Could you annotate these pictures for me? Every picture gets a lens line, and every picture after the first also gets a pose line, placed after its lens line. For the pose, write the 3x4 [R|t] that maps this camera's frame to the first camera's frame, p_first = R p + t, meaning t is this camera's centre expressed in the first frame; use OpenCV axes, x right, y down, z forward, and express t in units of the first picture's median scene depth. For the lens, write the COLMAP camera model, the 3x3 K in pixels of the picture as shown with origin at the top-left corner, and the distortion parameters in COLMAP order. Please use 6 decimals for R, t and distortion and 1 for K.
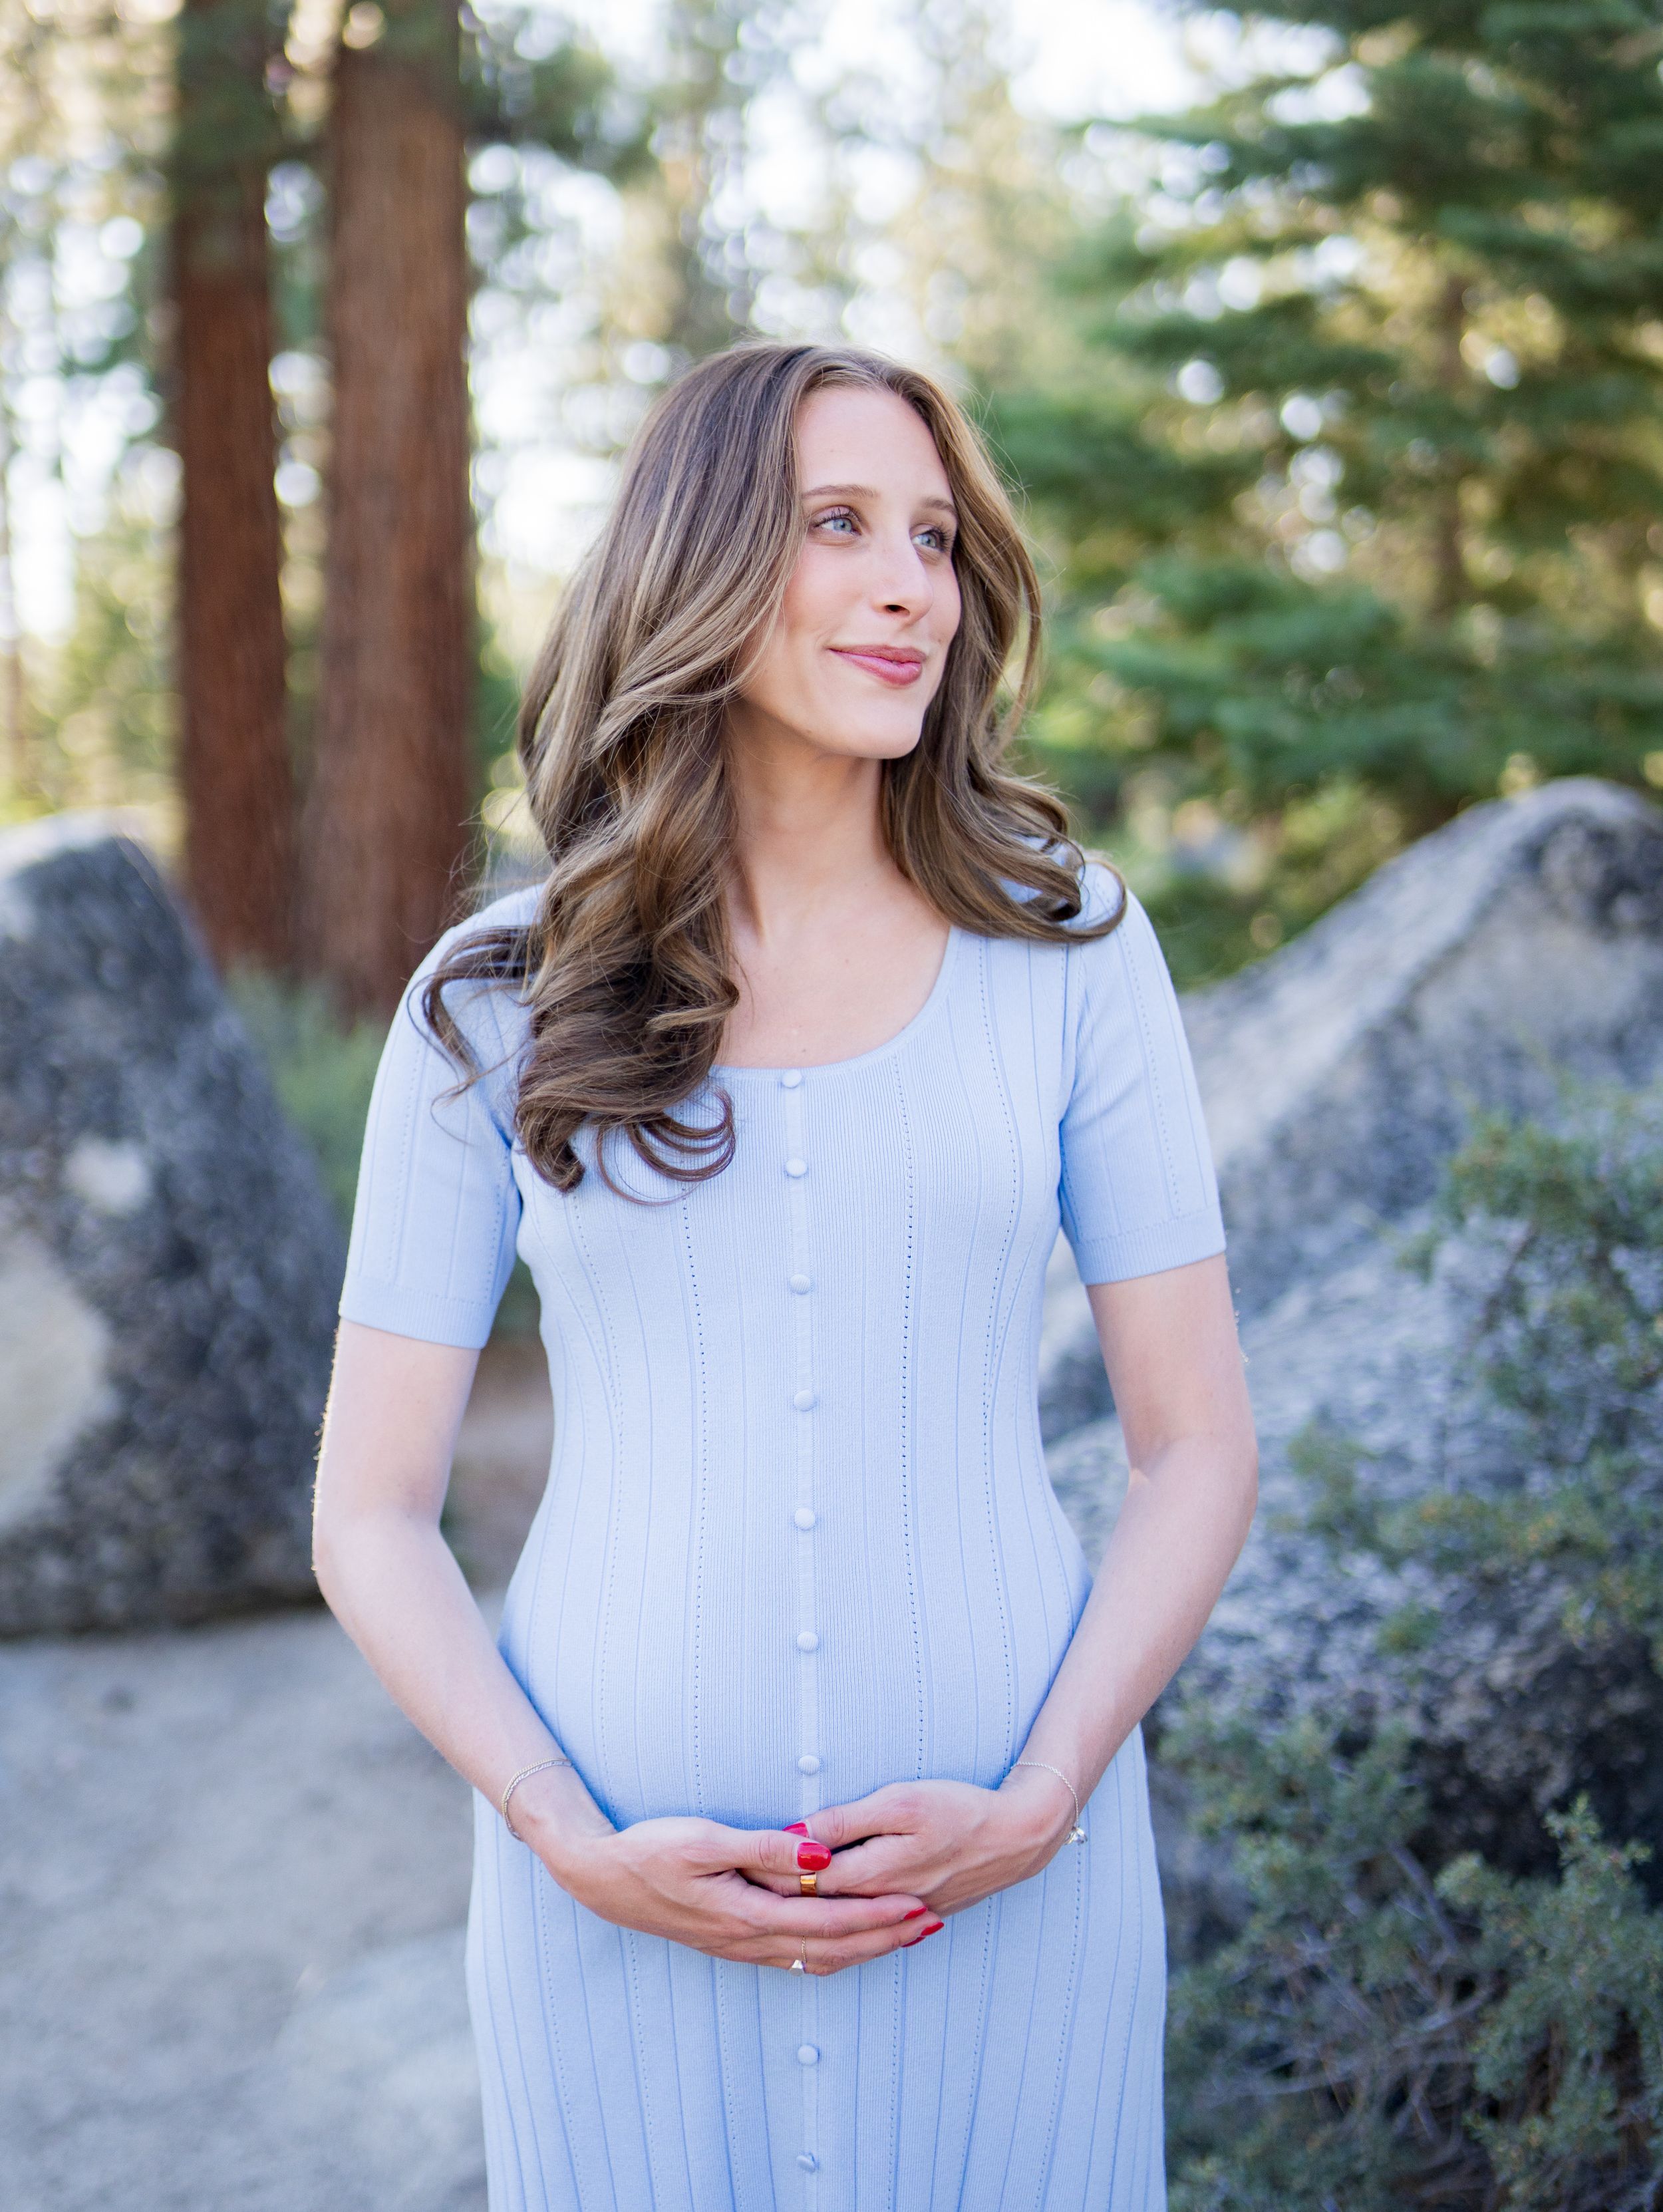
lens RADIAL K [[2865.1, 0, 676.4], [0, 2865.1, 1098.0], [0, 0, 1]] dist [-0.121466, 0.081157]
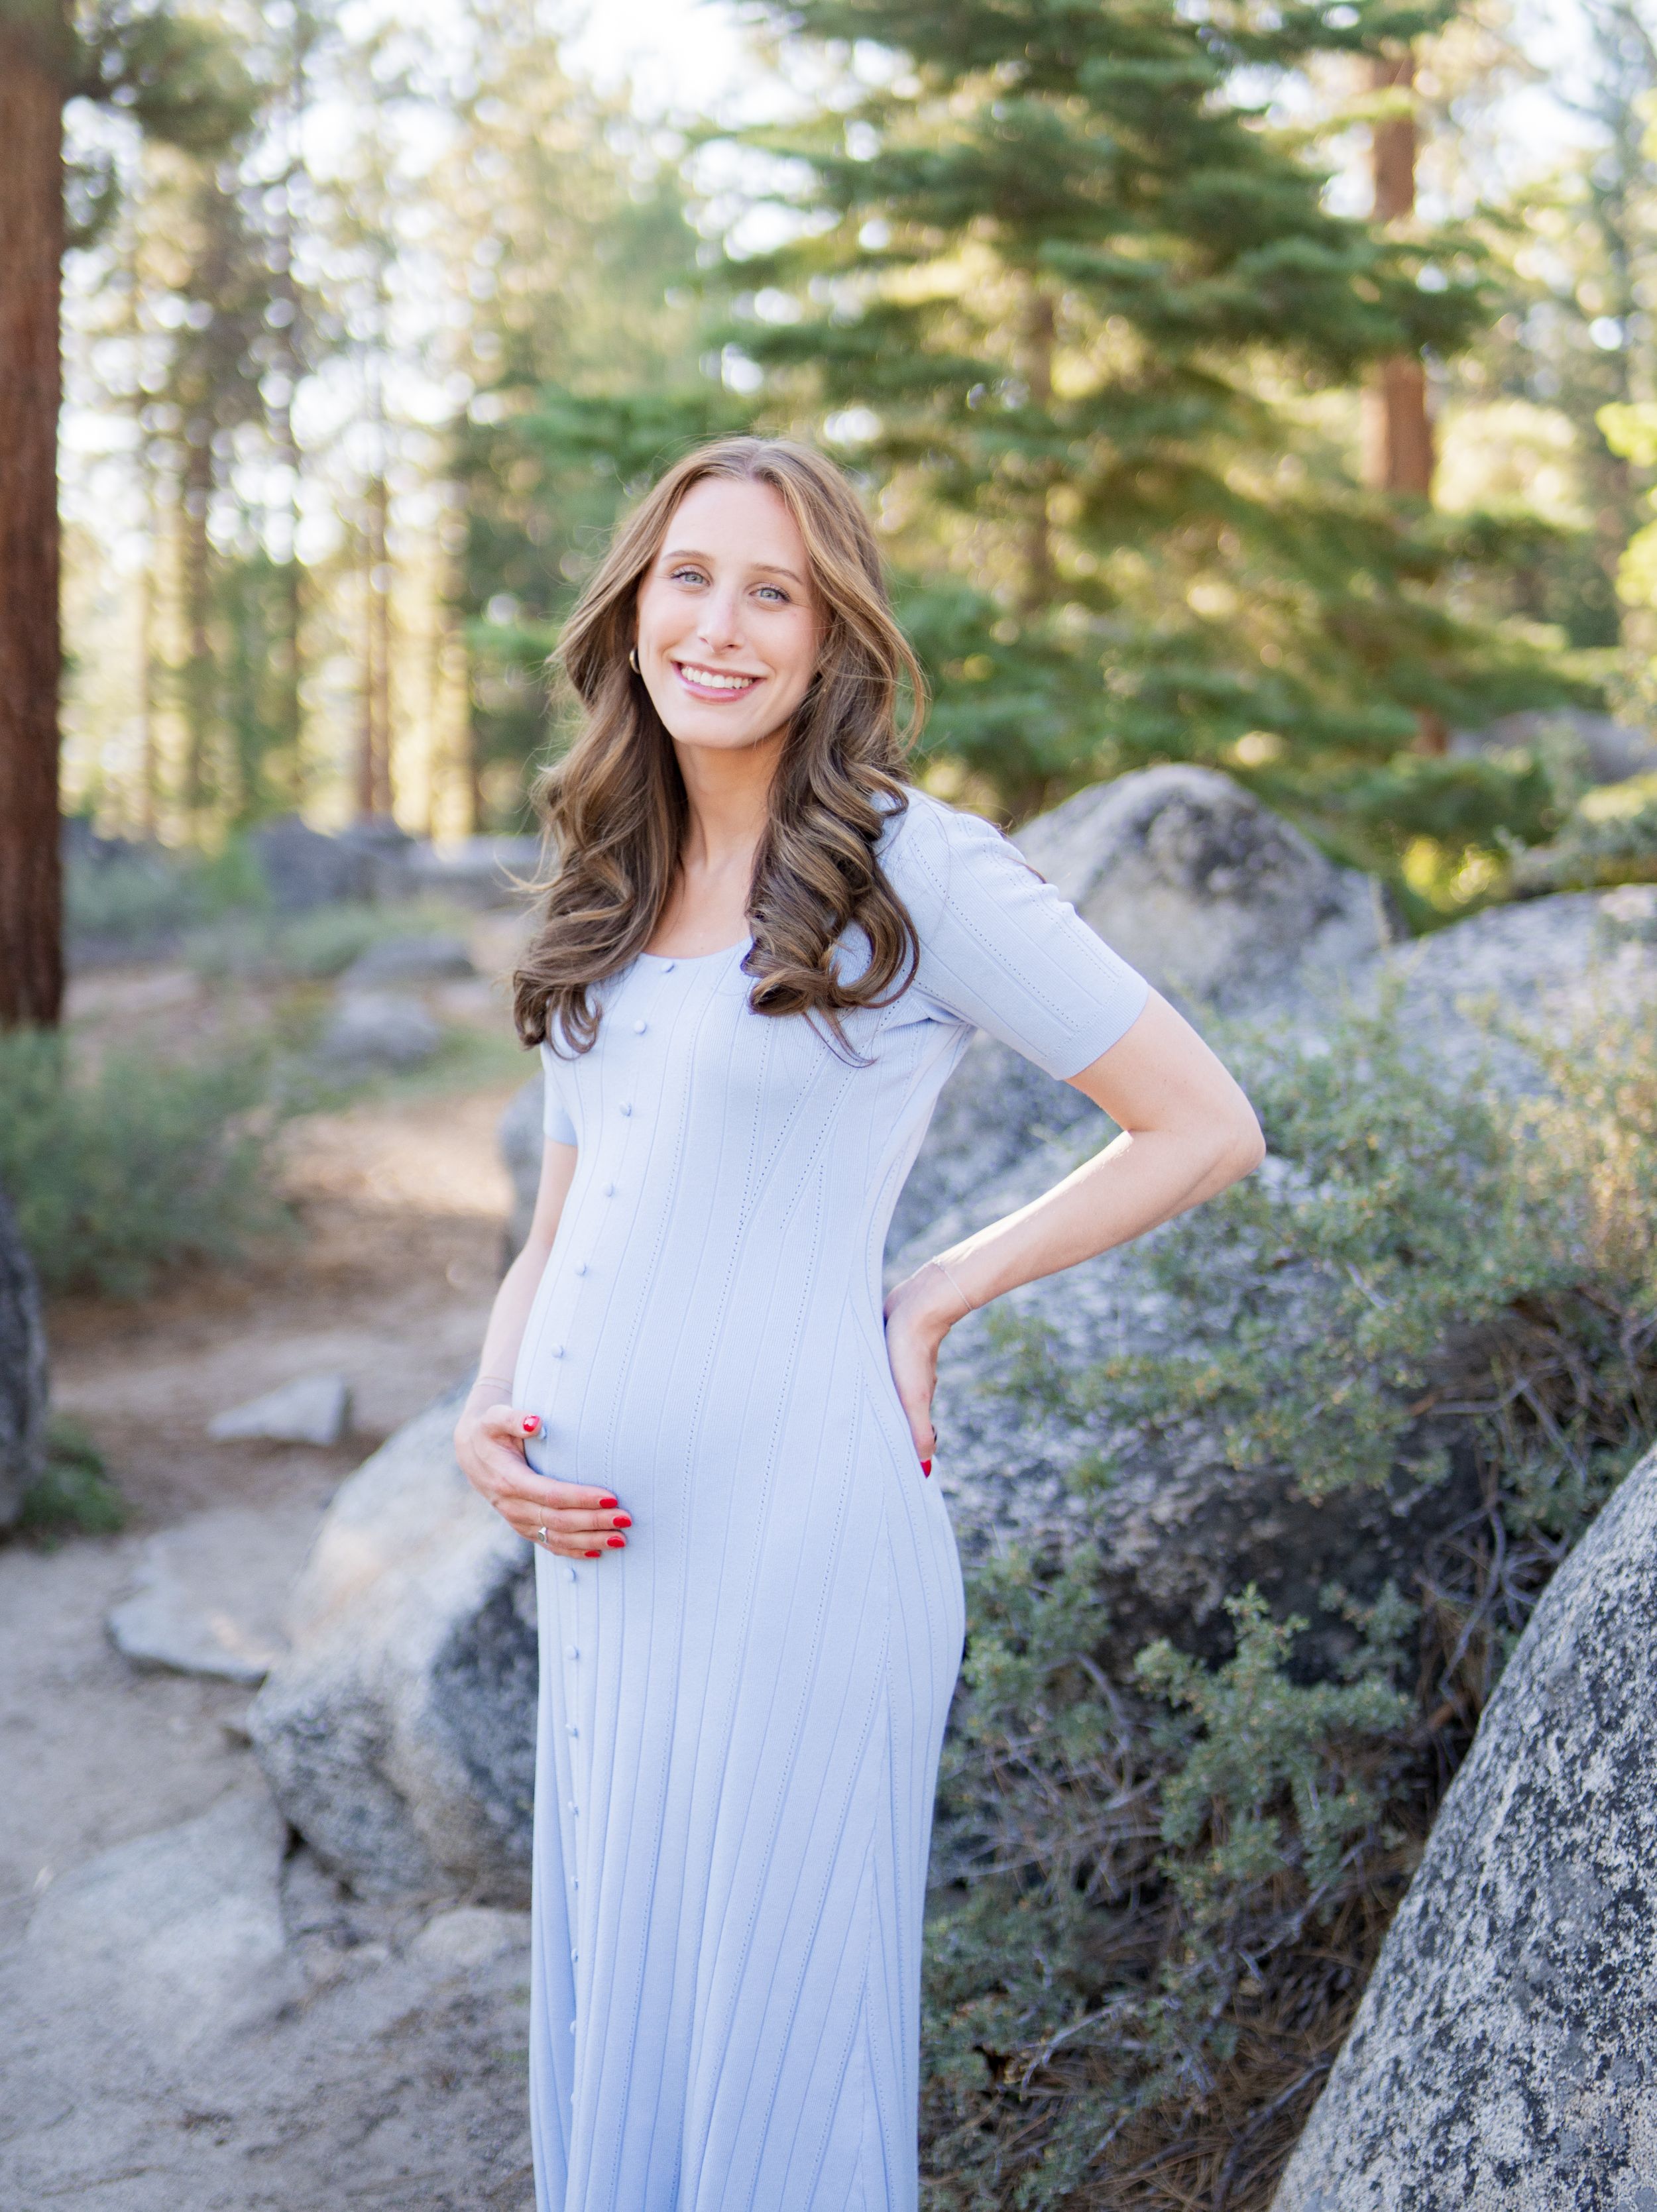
lens RADIAL K [[2936.3, 0, 856.3], [0, 2936.3, 1030.4], [0, 0, 1]] dist [-0.167741, 0.244420]
pose [[0.974780, 0.000871, 0.223164, -0.070628], [0.002620, 0.999879, -0.015343, 0.012187], [-0.223151, 0.015541, 0.974660, -0.113432]]
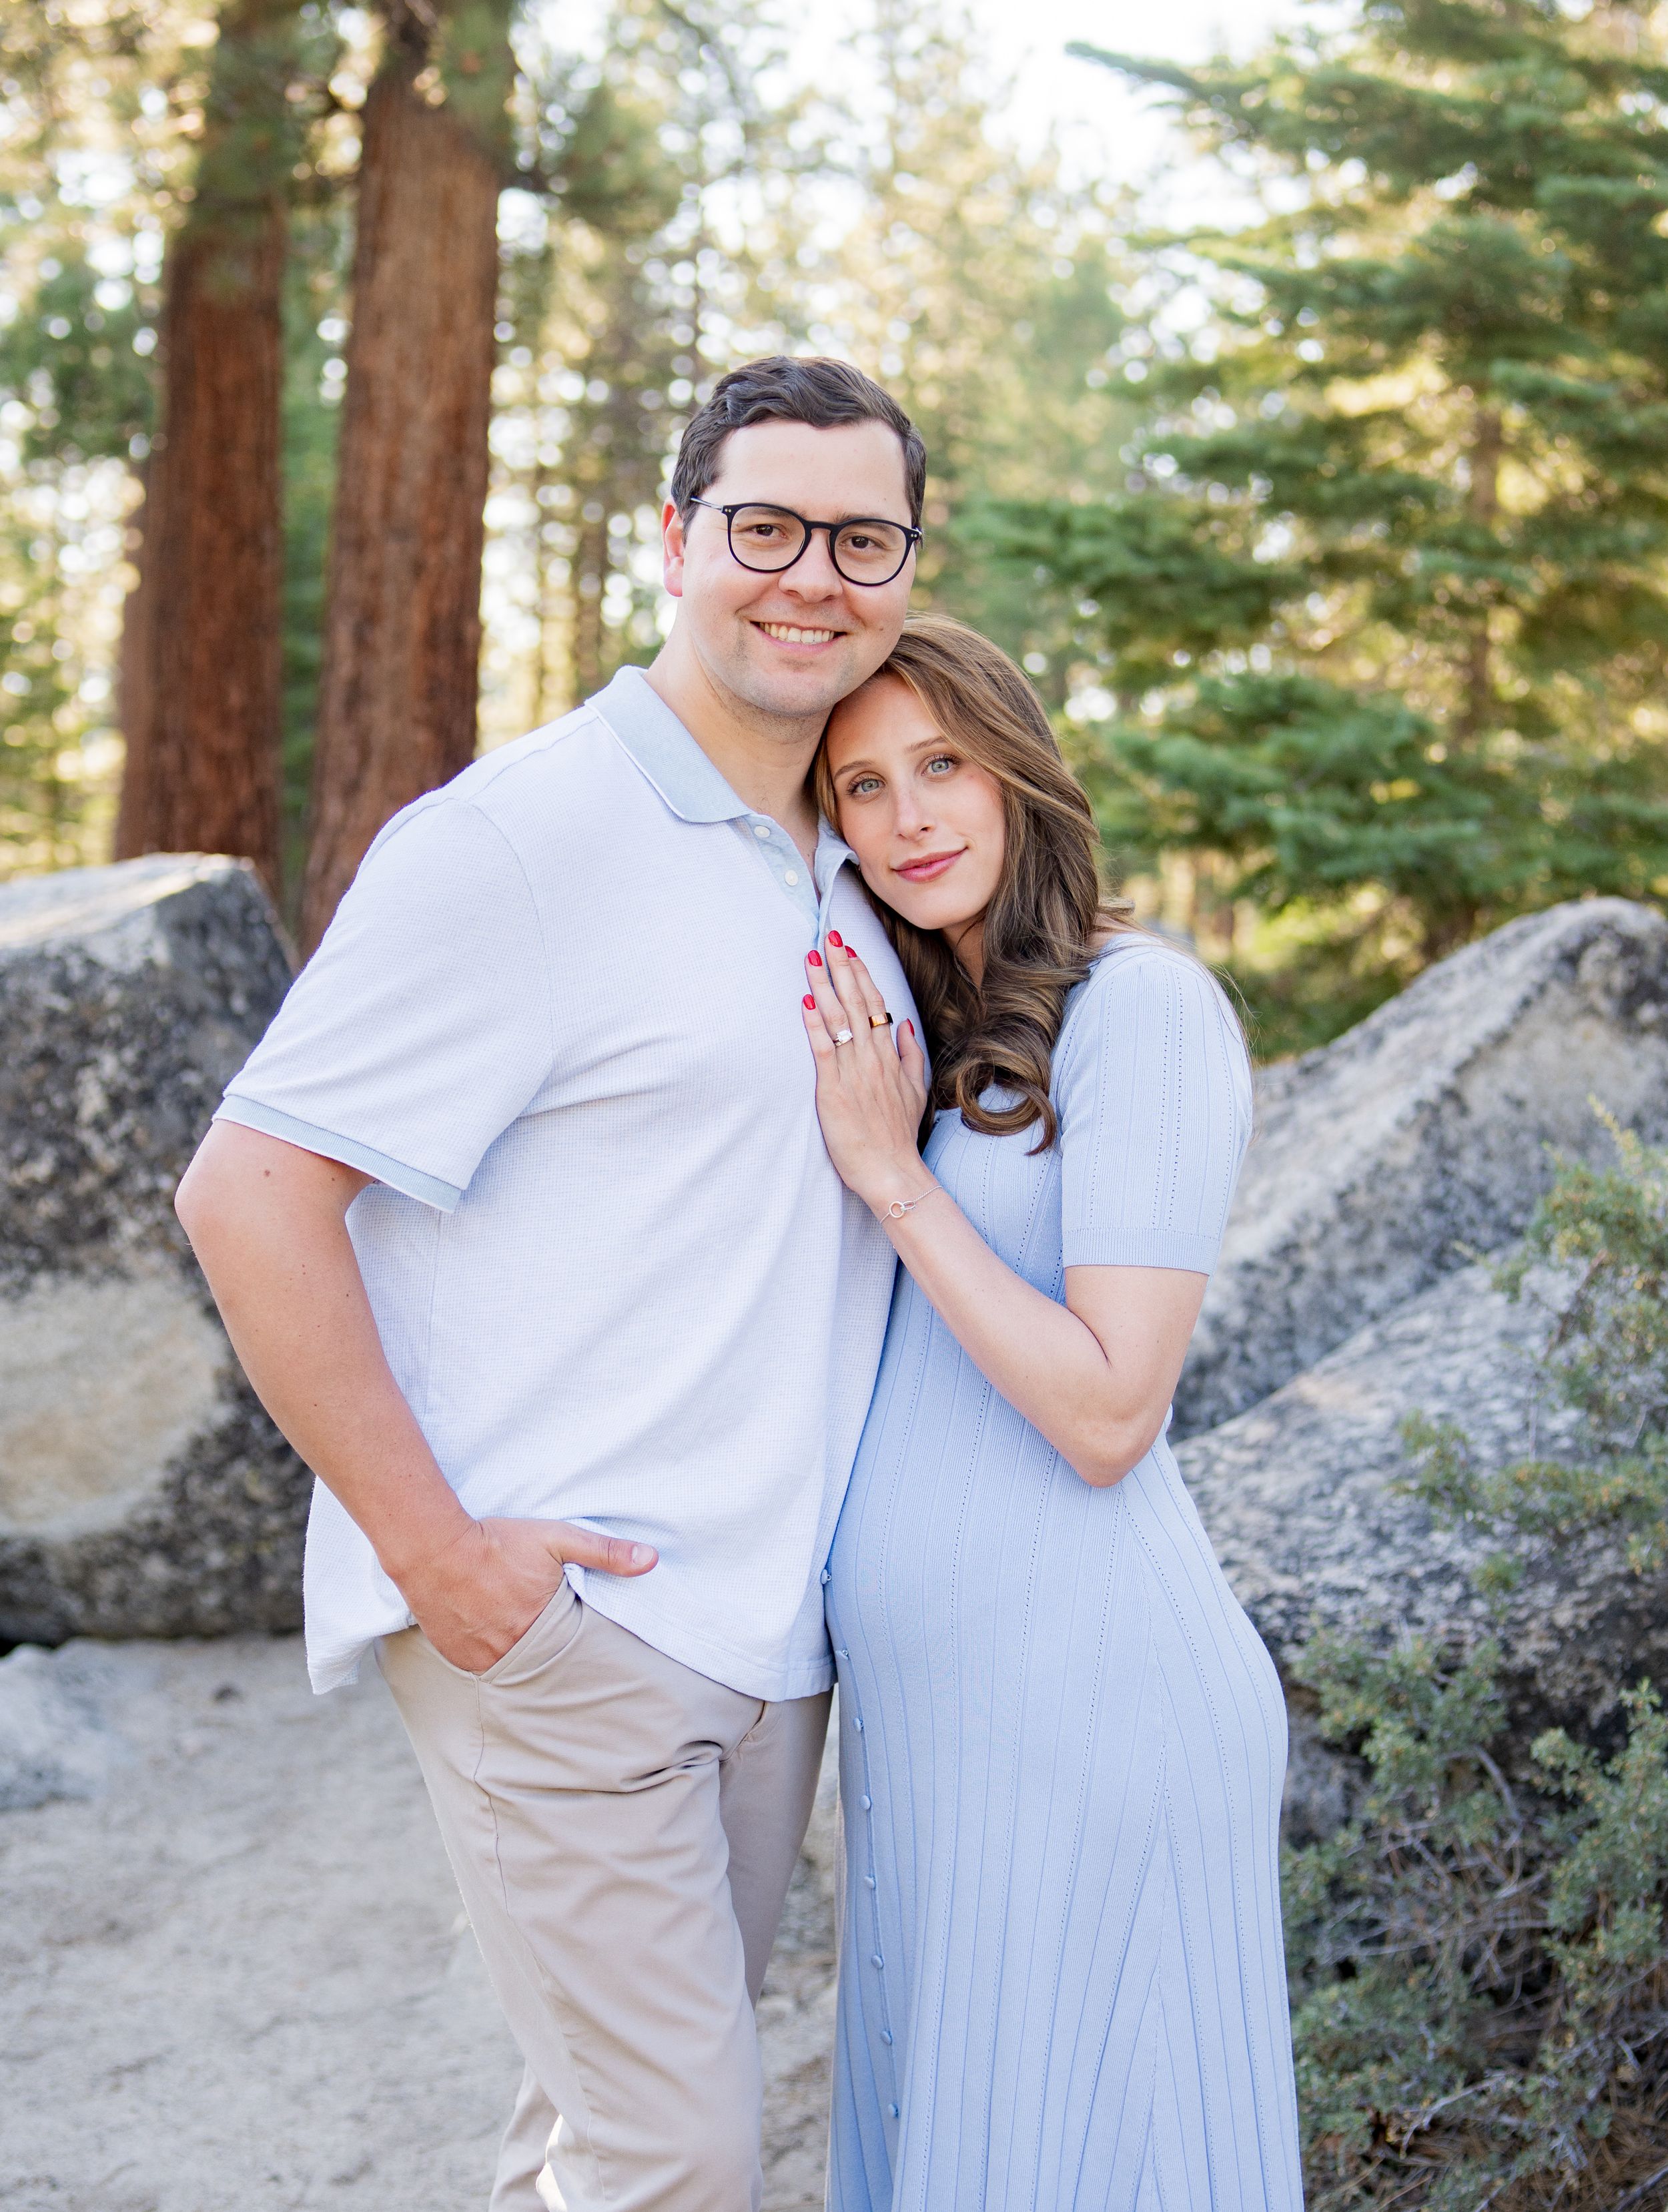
lens RADIAL K [[3091.7, 0, 840.2], [0, 3091.7, 1143.8], [0, 0, 1]] dist [-0.135111, 0.097220]
pose [[0.994913, 0.043033, 0.091082, -0.100098], [-0.041865, 0.999015, -0.014706, 0.018600], [-0.091625, 0.010818, 0.995735, -0.200443]]
